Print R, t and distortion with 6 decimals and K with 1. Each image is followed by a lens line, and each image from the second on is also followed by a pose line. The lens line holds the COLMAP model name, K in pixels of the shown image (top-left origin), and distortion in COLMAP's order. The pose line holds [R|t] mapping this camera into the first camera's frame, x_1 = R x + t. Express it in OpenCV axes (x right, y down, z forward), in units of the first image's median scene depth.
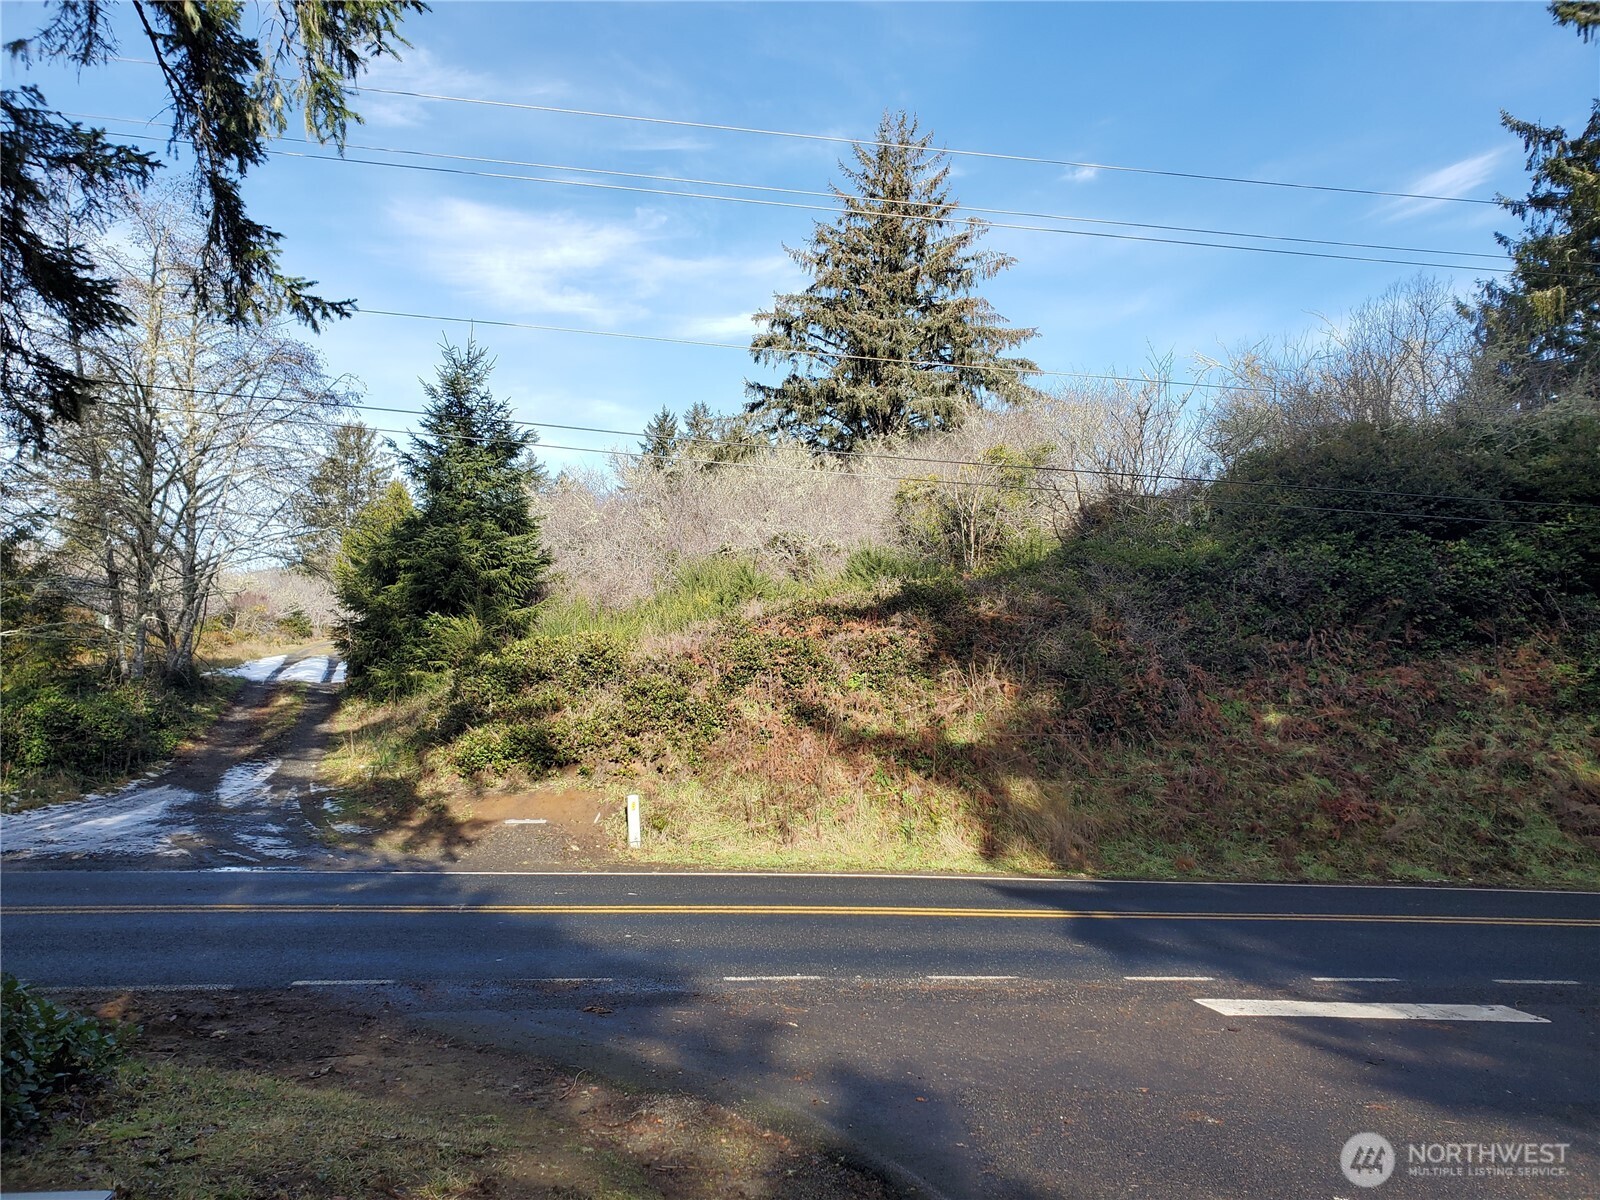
lens RADIAL K [[1224.3, 0, 794.4], [0, 1224.3, 601.9], [0, 0, 1]] dist [0.071101, 0.001083]
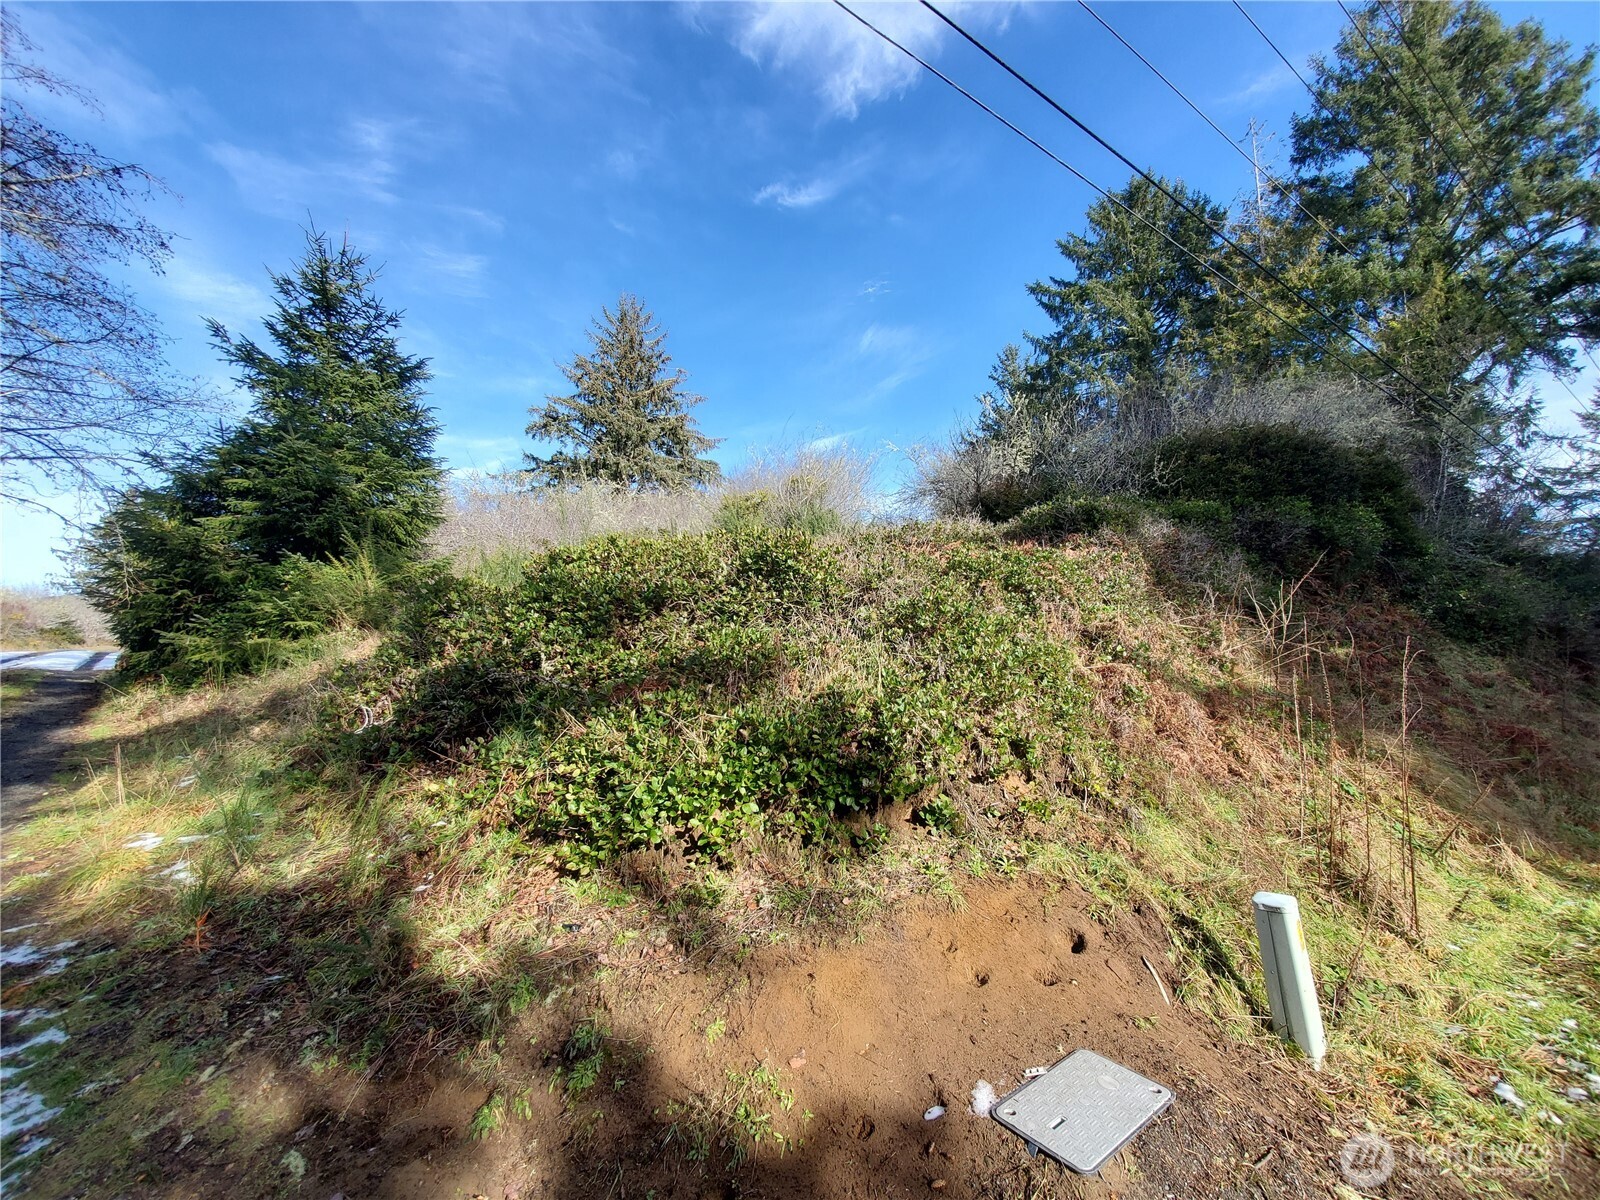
lens RADIAL K [[636.5, 0, 805.9], [0, 636.5, 594.1], [0, 0, 1]] dist [0.001109, -0.000775]
pose [[0.892381, 0.014858, 0.451038, -0.188639], [0.009228, 0.998648, -0.051156, 0.049976], [-0.451188, 0.049813, 0.891037, 0.530378]]
